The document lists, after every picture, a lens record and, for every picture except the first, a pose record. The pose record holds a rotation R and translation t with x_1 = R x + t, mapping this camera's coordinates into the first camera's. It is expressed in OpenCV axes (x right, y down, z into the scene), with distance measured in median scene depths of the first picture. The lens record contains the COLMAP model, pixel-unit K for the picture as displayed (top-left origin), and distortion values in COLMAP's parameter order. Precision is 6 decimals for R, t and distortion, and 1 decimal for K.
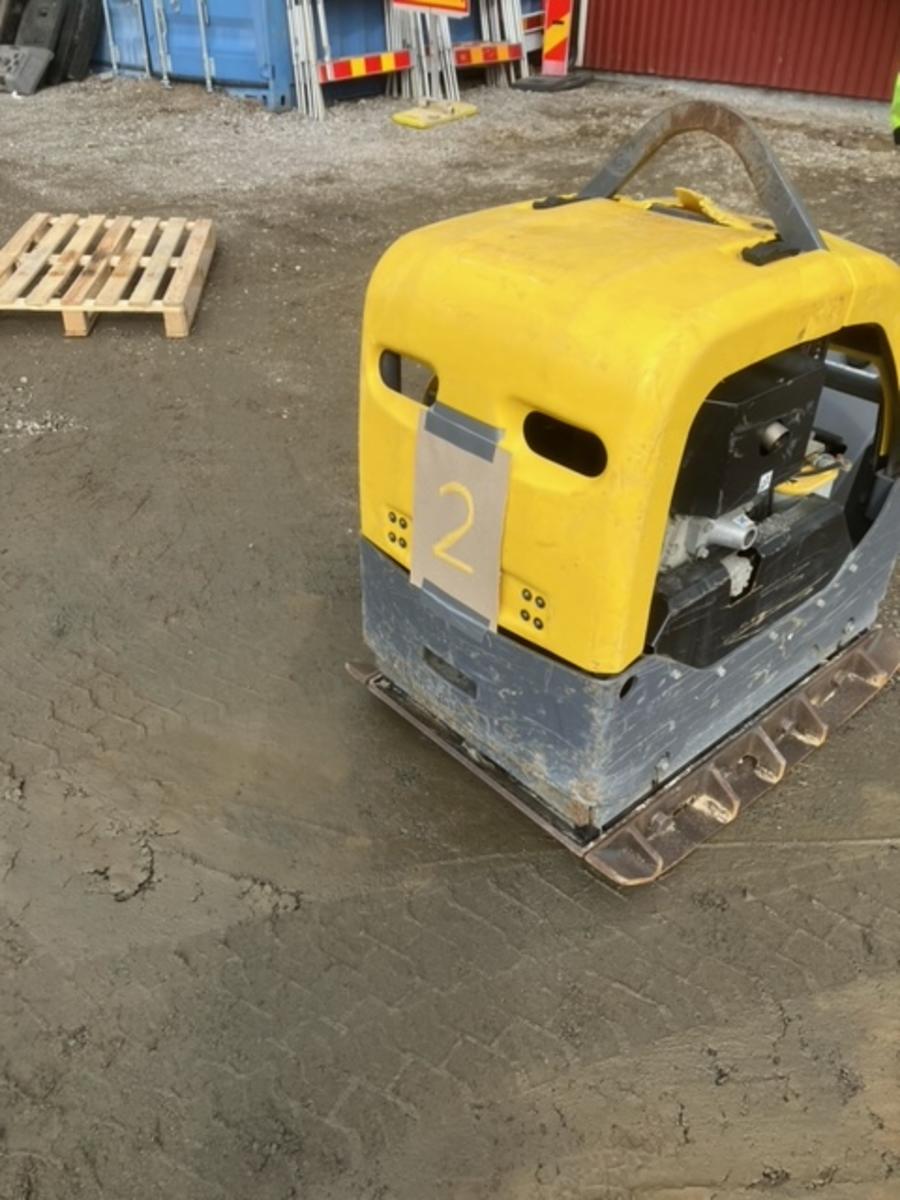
lens RADIAL K [[986.0, 0, 459.2], [0, 986.0, 602.0], [0, 0, 1]] dist [0.008708, 0.005226]
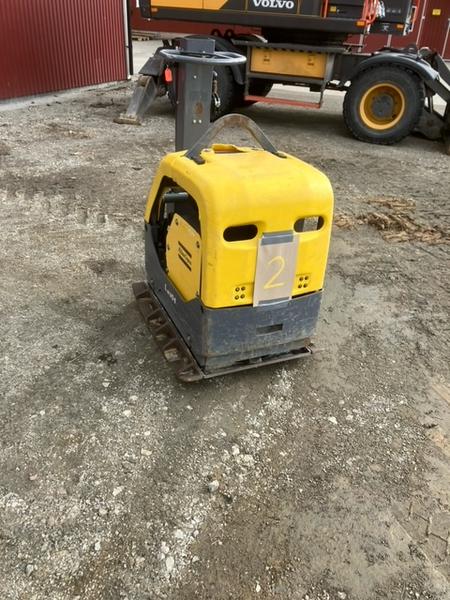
lens RADIAL K [[493.5, 0, 233.5], [0, 493.5, 300.1], [0, 0, 1]] dist [0.007305, 0.001817]
pose [[0.292337, -0.465125, 0.835583, -1.201554], [0.481829, 0.826383, 0.291431, -0.462057], [-0.826063, 0.317411, 0.465693, 0.462838]]
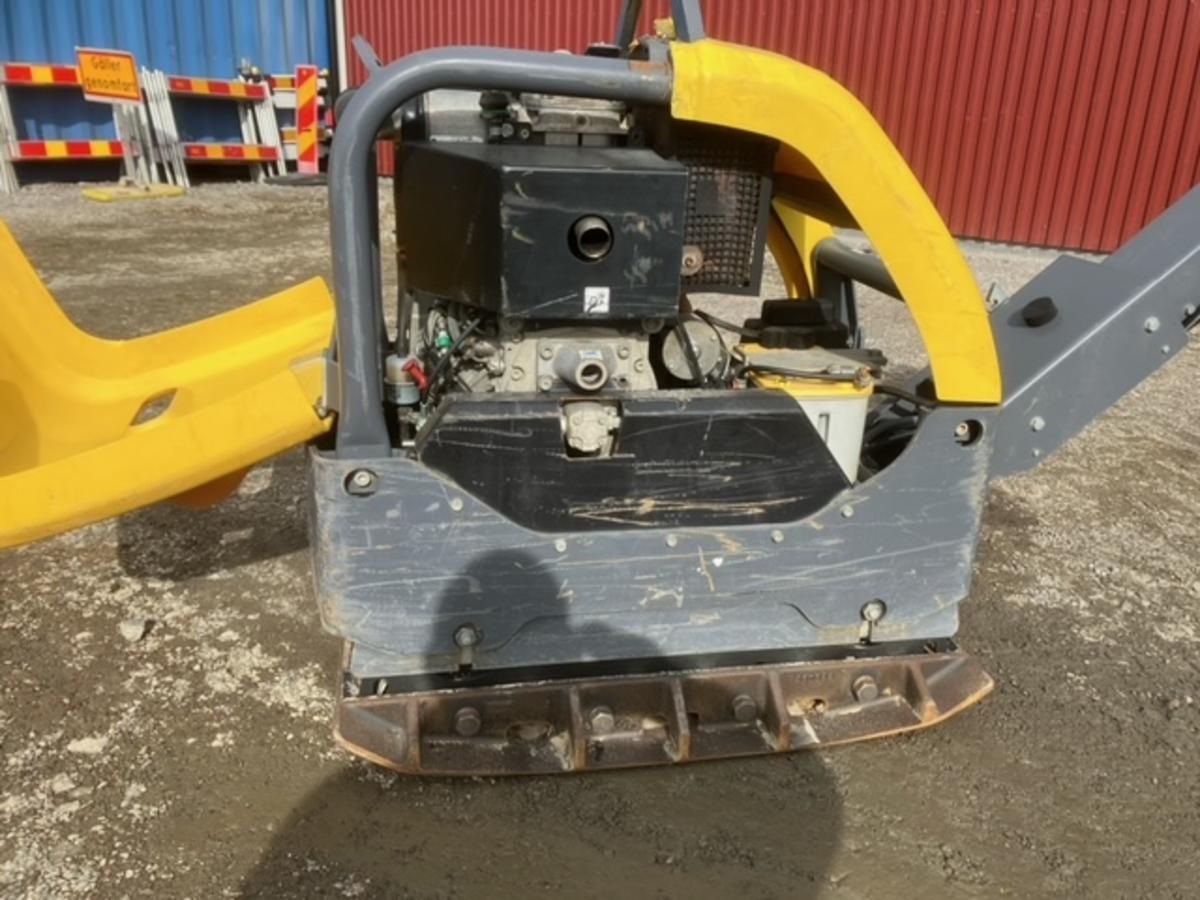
lens RADIAL K [[986.0, 0, 605.4], [0, 986.0, 446.1], [0, 0, 1]] dist [0.008708, 0.005226]
pose [[0.860087, 0.200899, -0.468924, 0.711014], [-0.314227, 0.932753, -0.176730, 0.135225], [0.401885, 0.299351, 0.865377, 0.310646]]
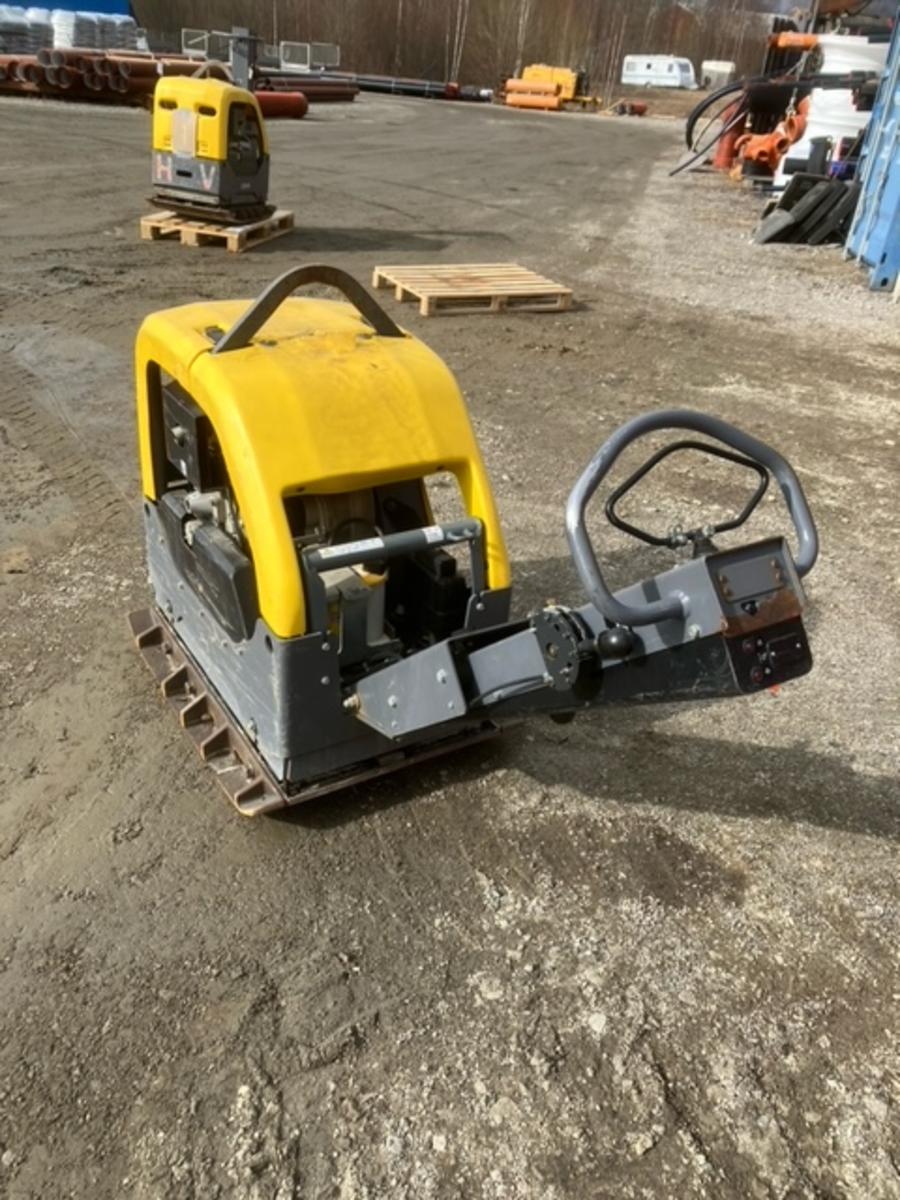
lens RADIAL K [[983.0, 0, 442.4], [0, 983.0, 602.9], [0, 0, 1]] dist [0.008416, 0.000303]
pose [[-0.176535, 0.463506, -0.868330, 1.658228], [-0.611392, 0.639727, 0.465778, -0.944849], [0.771385, 0.613117, 0.170450, 1.153188]]
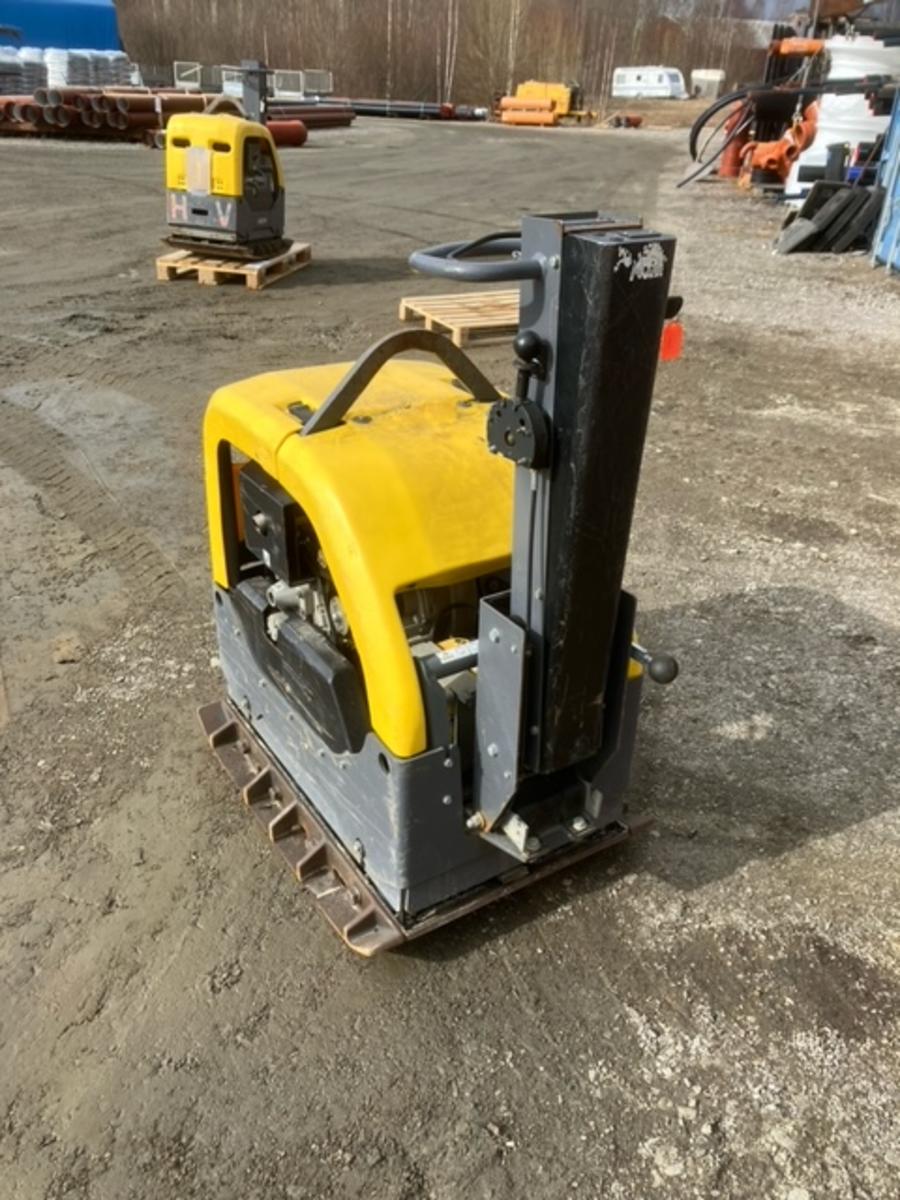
lens RADIAL K [[986.0, 0, 459.2], [0, 986.0, 602.0], [0, 0, 1]] dist [0.008708, 0.005226]
pose [[-0.152484, 0.455609, -0.877023, 1.496036], [-0.582386, 0.675535, 0.452194, -0.857272], [0.798483, 0.579718, 0.162332, 1.001395]]
